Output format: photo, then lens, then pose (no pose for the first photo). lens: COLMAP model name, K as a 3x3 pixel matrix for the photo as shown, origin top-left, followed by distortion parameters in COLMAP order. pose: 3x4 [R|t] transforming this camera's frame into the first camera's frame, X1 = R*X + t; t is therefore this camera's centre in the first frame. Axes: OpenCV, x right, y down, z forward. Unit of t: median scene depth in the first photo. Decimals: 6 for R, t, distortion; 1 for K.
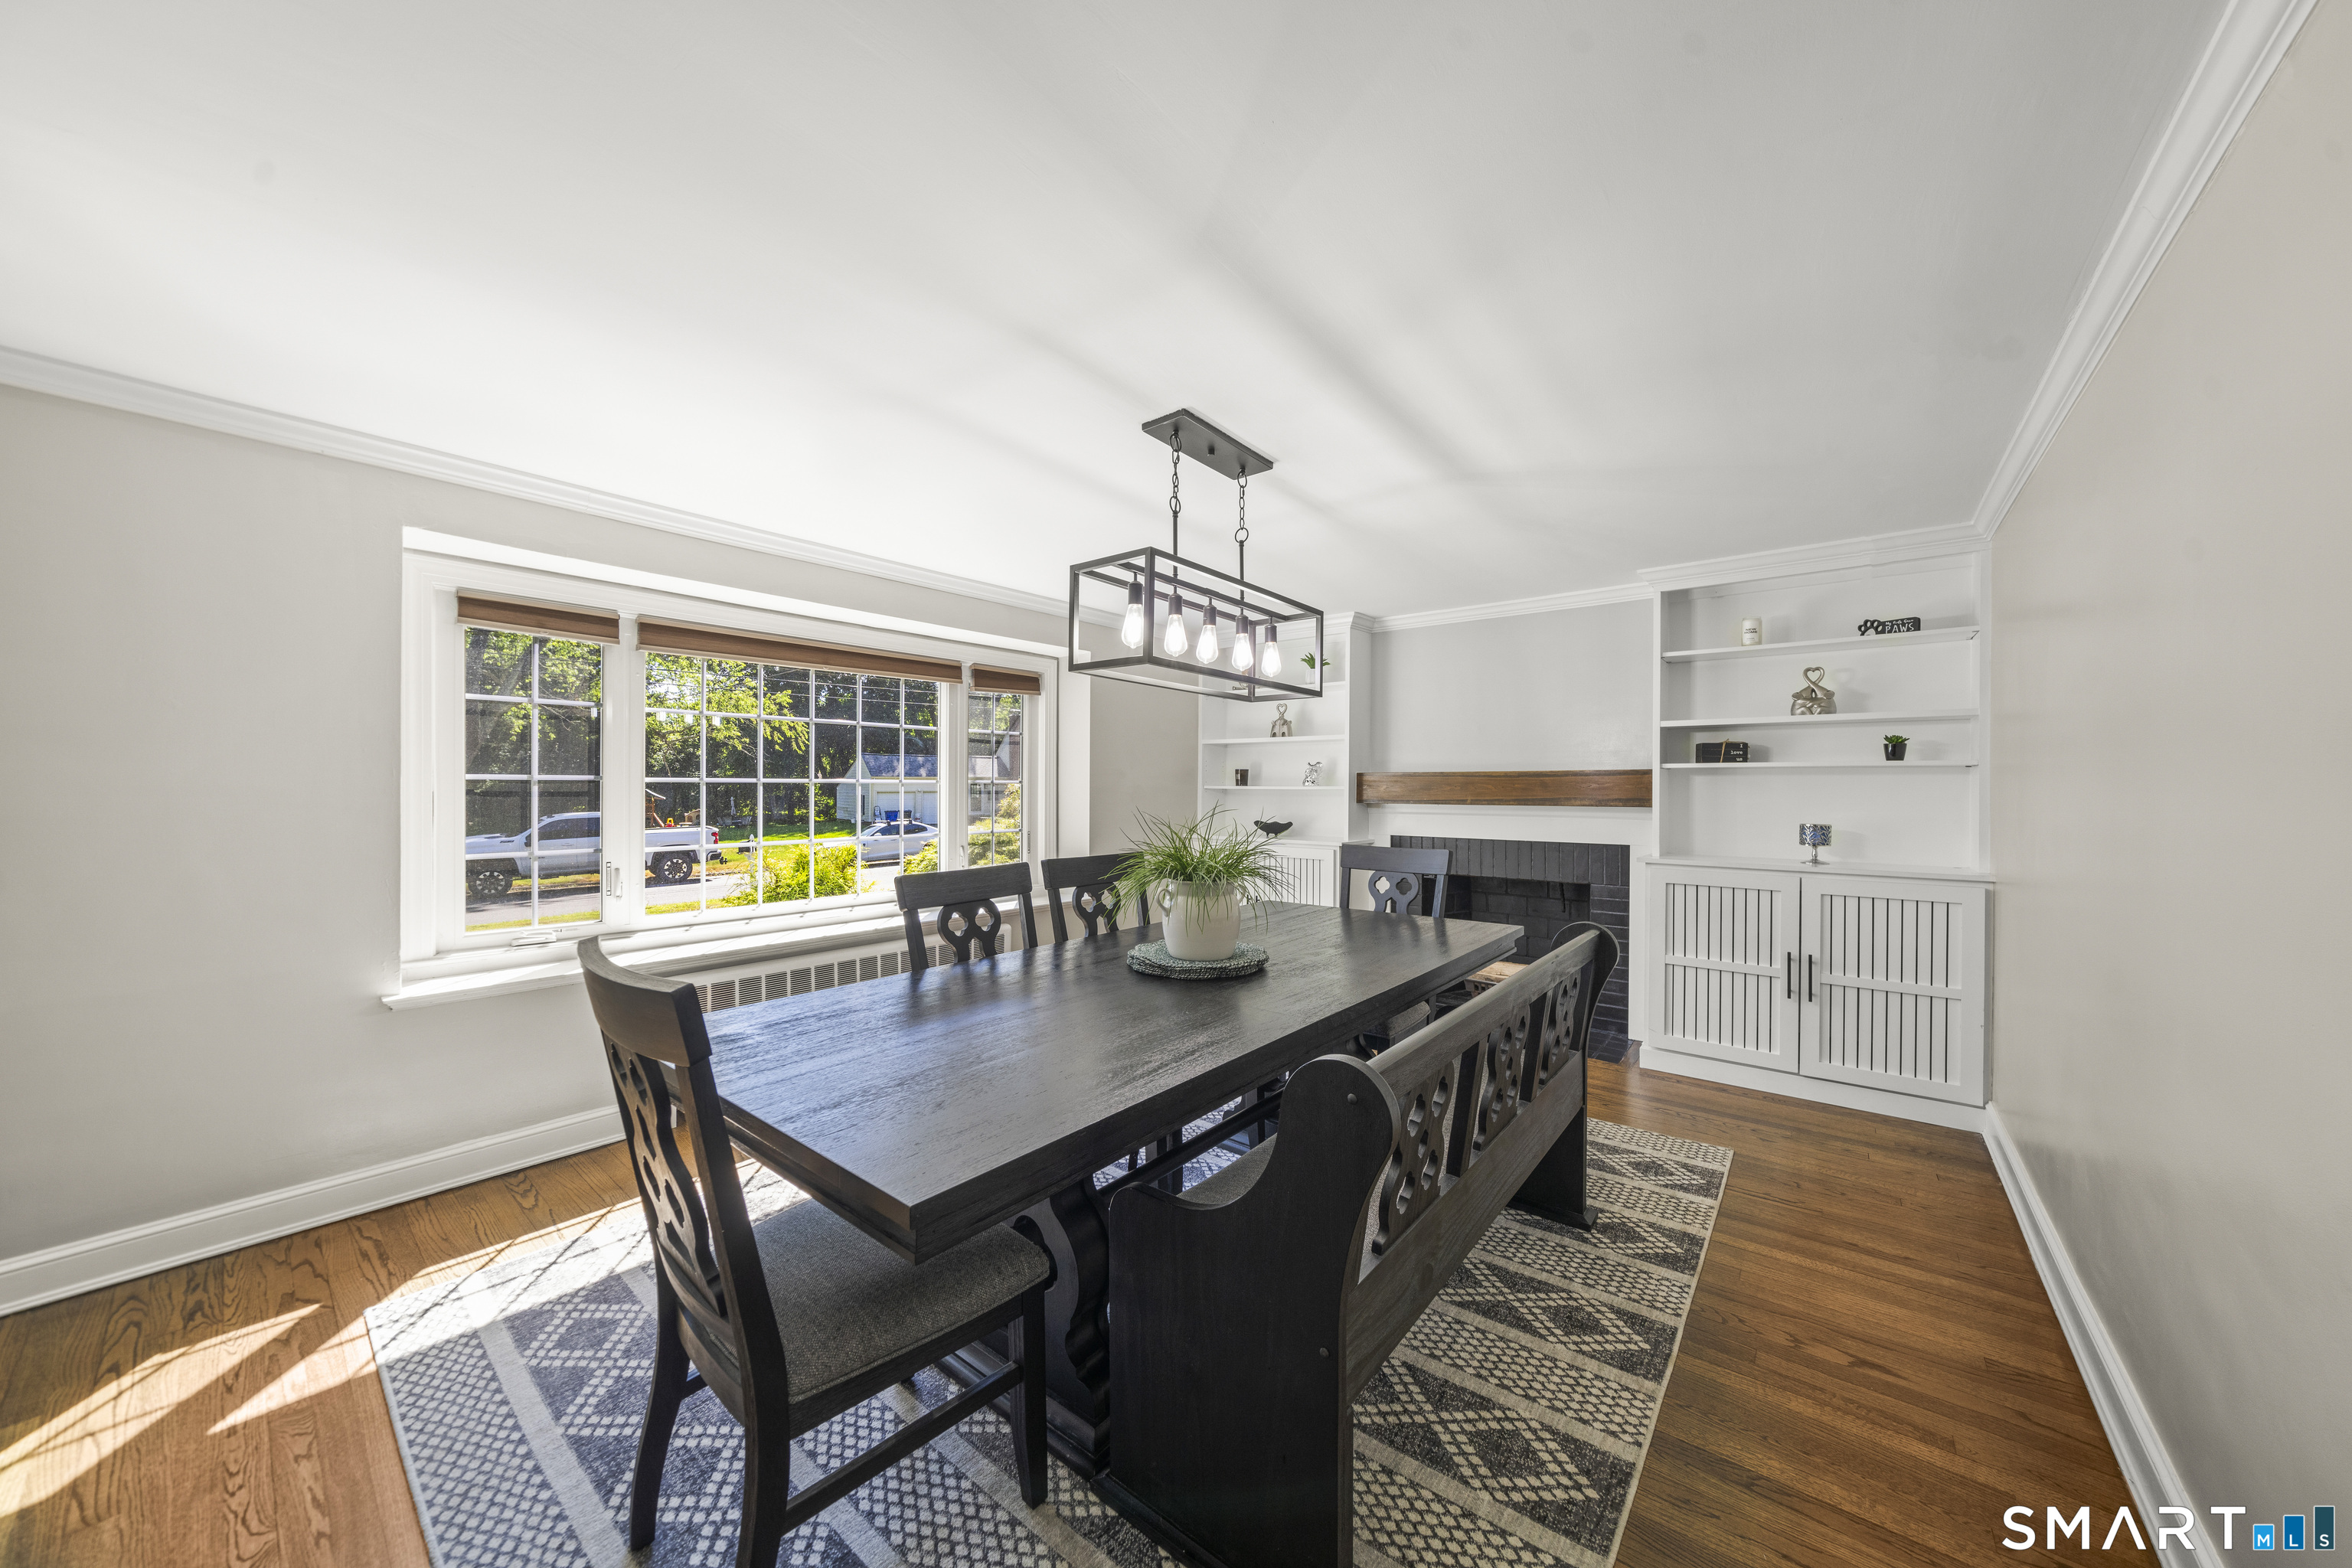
lens RADIAL K [[812.1, 0, 1190.7], [0, 812.1, 752.1], [0, 0, 1]] dist [-0.005955, 0.000459]
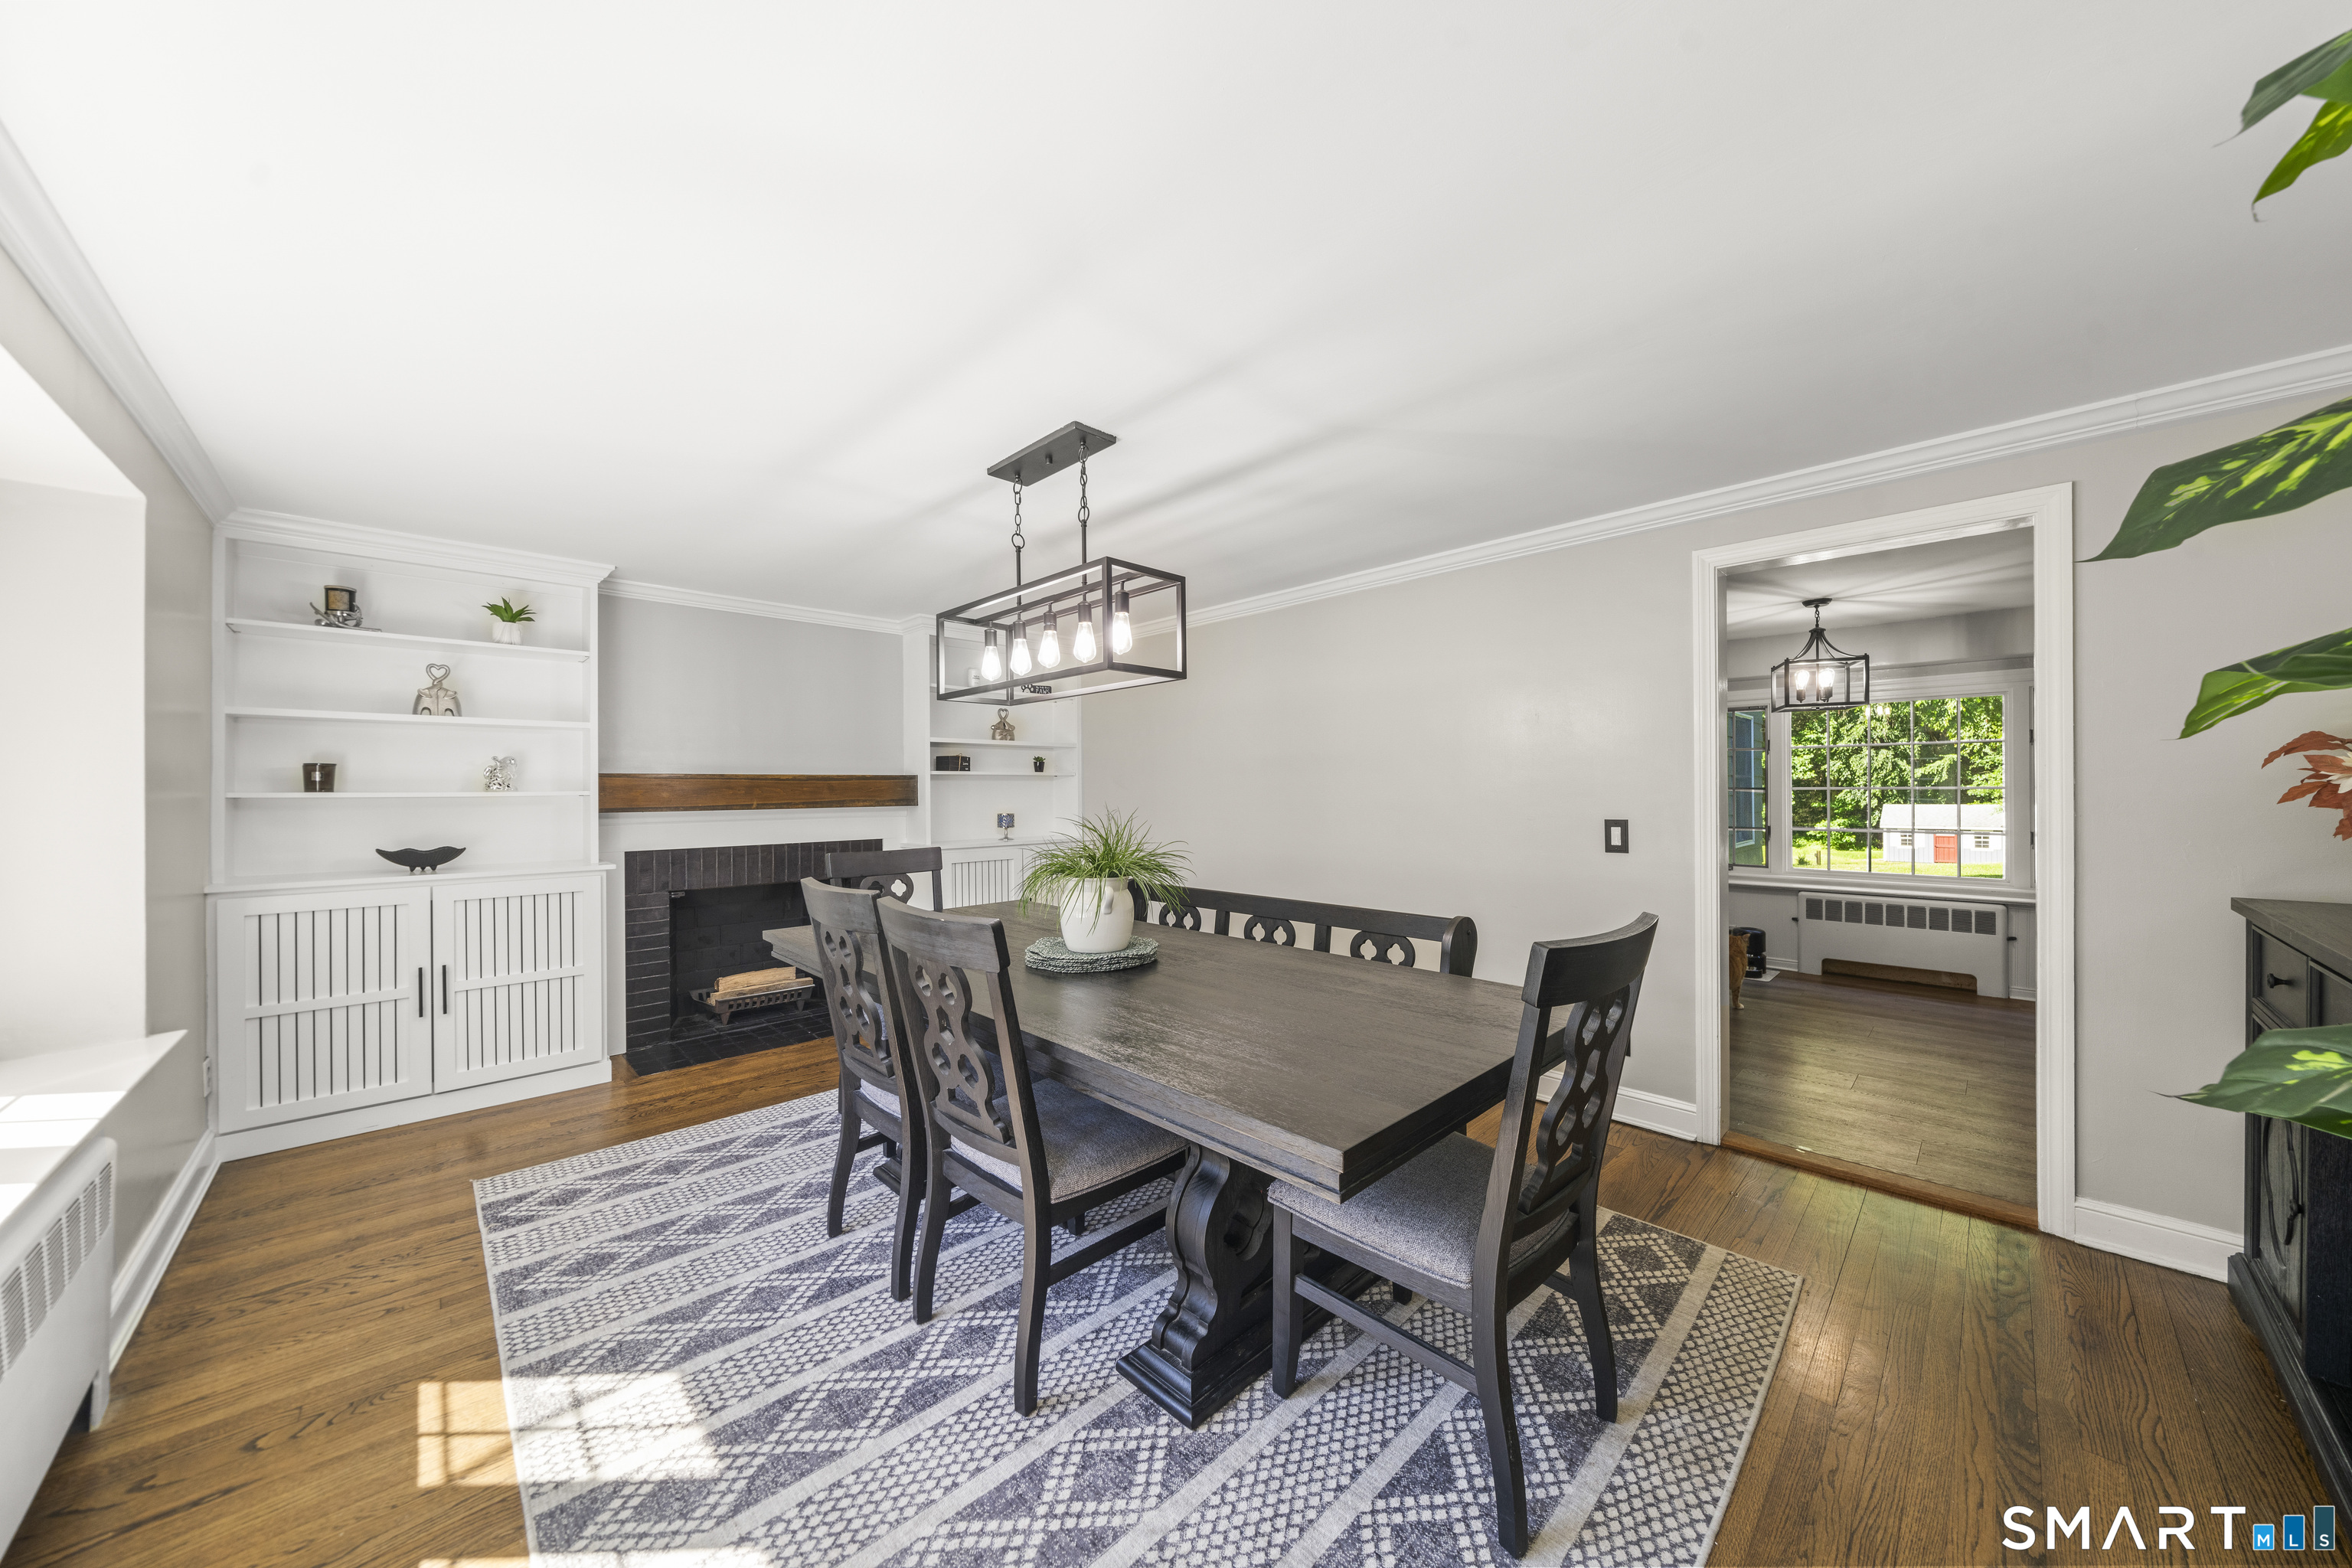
lens RADIAL K [[812.1, 0, 1182.3], [0, 812.1, 787.4], [0, 0, 1]] dist [-0.005955, 0.000459]
pose [[0.121329, -0.004543, 0.992602, -0.624712], [-0.040053, 0.999153, 0.009468, 0.012234], [-0.991804, -0.040905, 0.121045, 0.460927]]
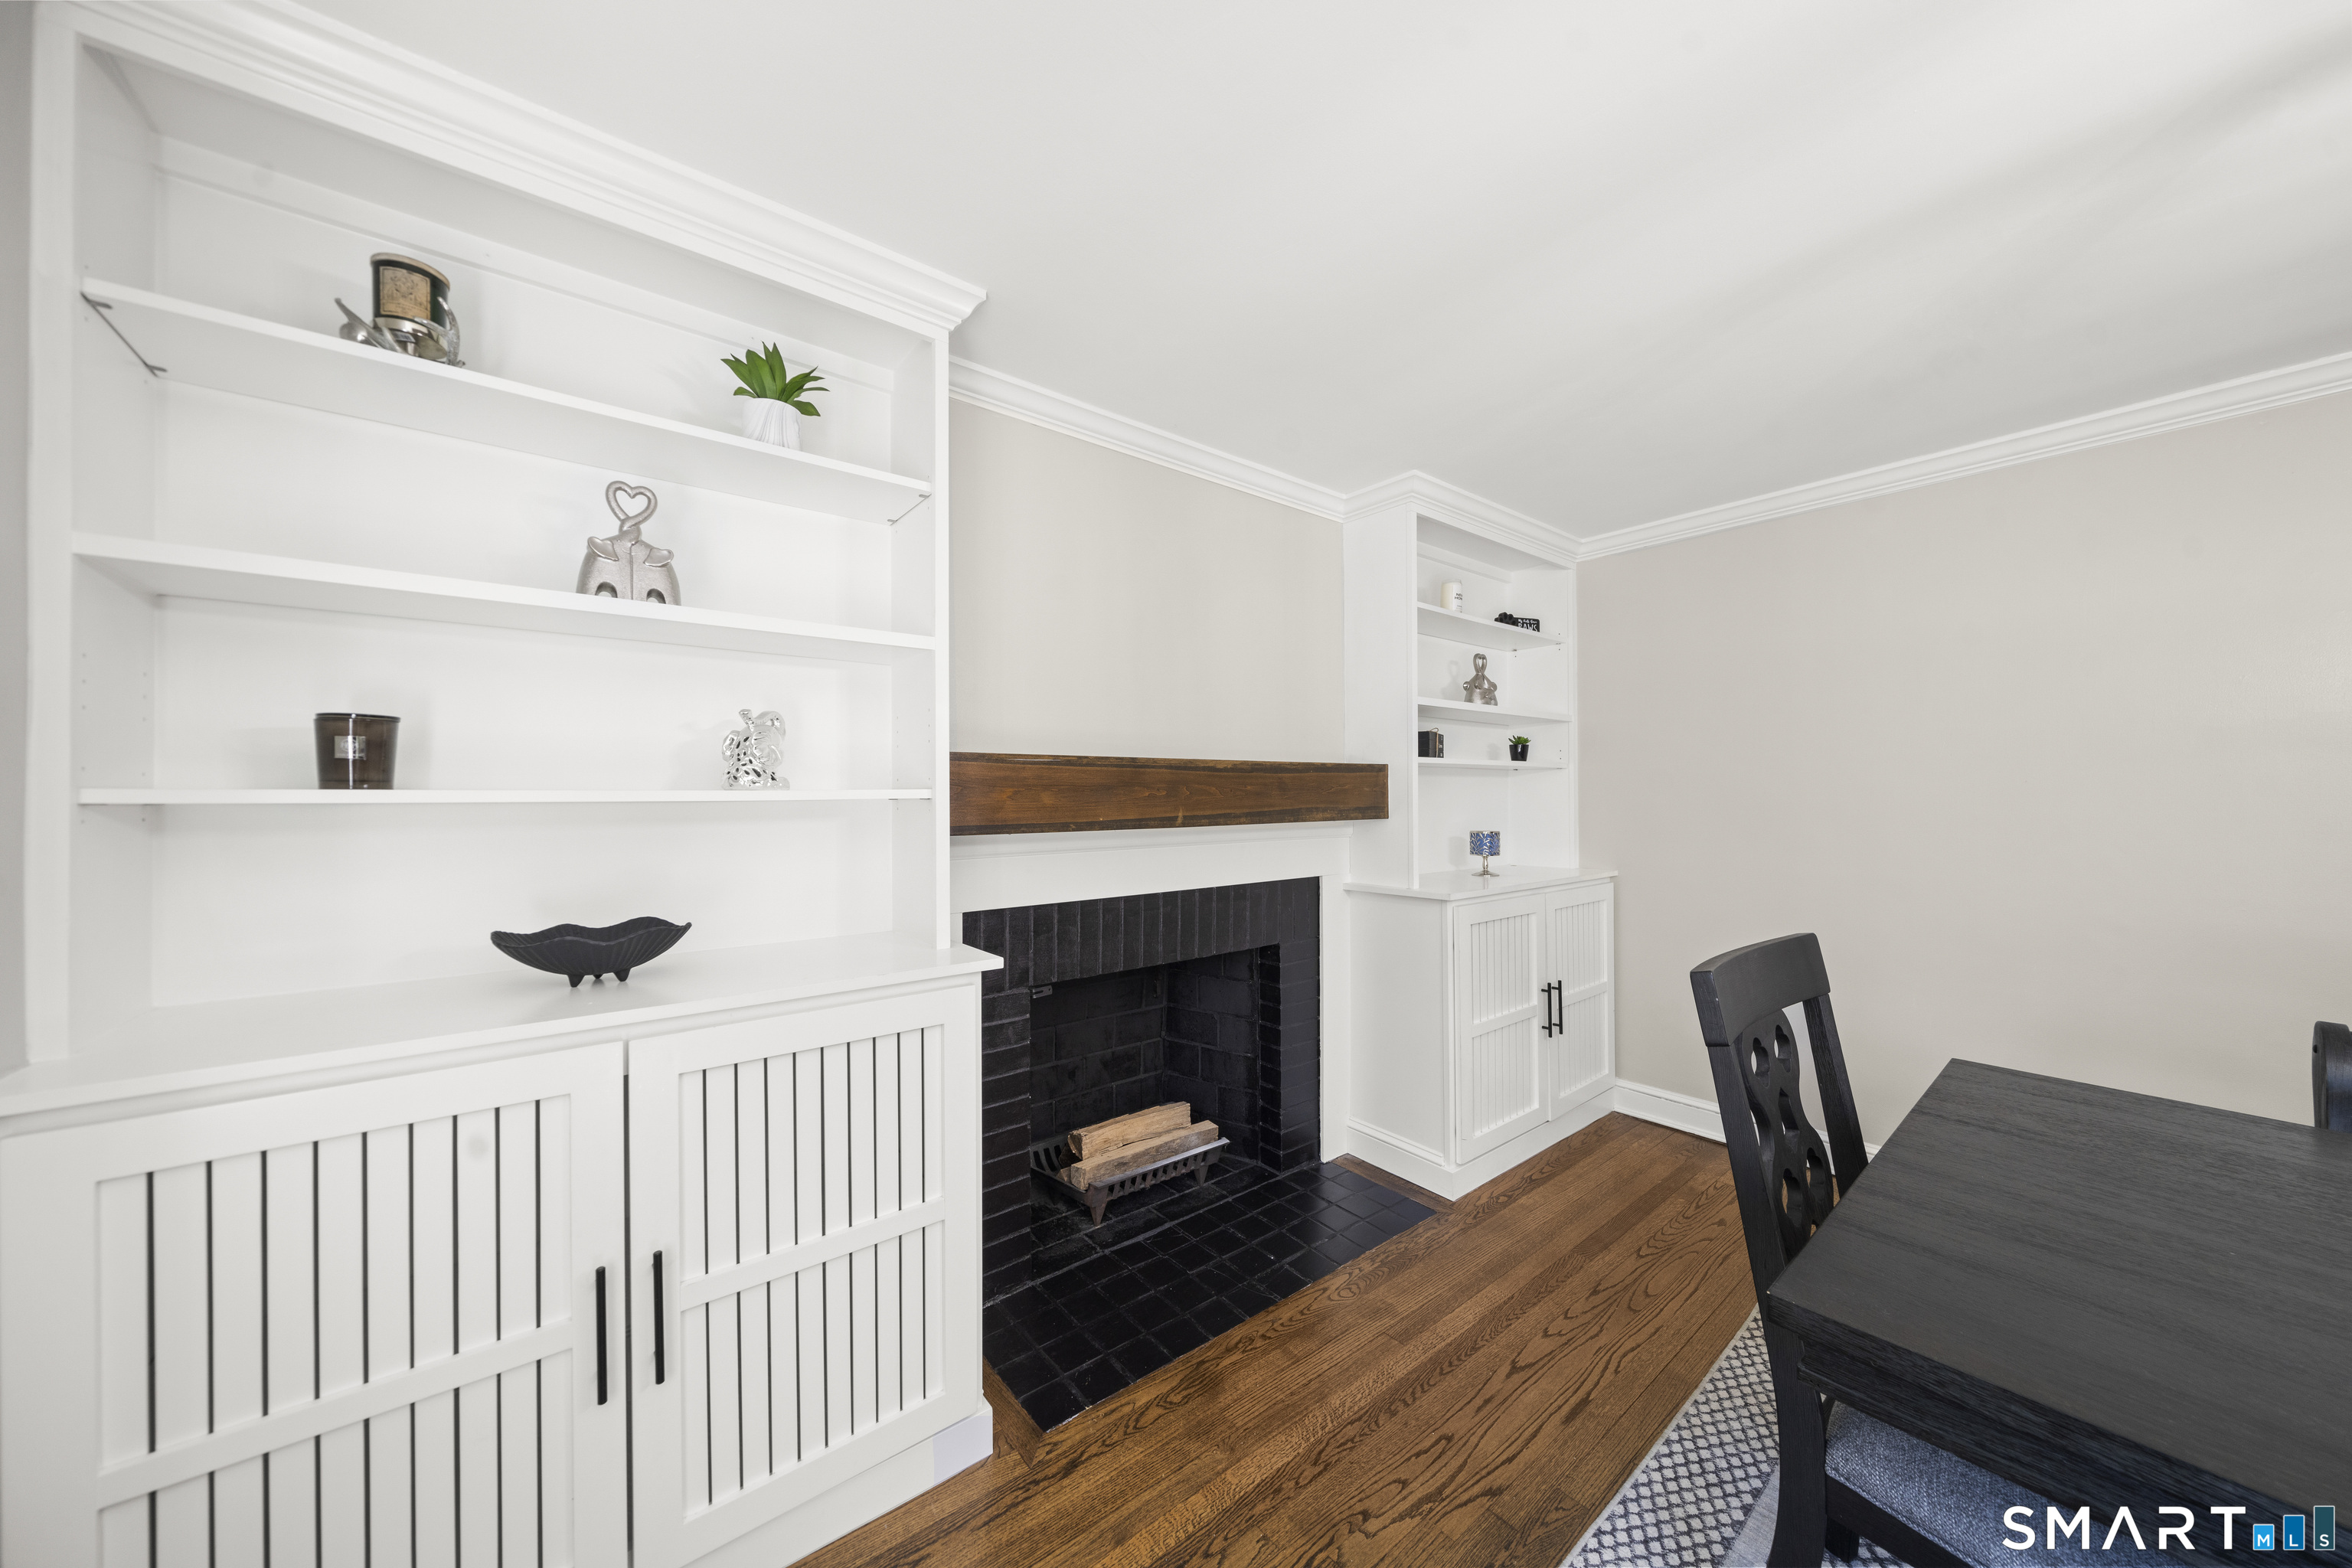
lens RADIAL K [[812.1, 0, 1178.9], [0, 812.1, 790.4], [0, 0, 1]] dist [-0.005955, 0.000459]
pose [[0.217817, -0.001759, 0.975988, -0.151693], [-0.039322, 0.999171, 0.010576, 0.044850], [-0.975197, -0.040681, 0.217568, 1.051353]]
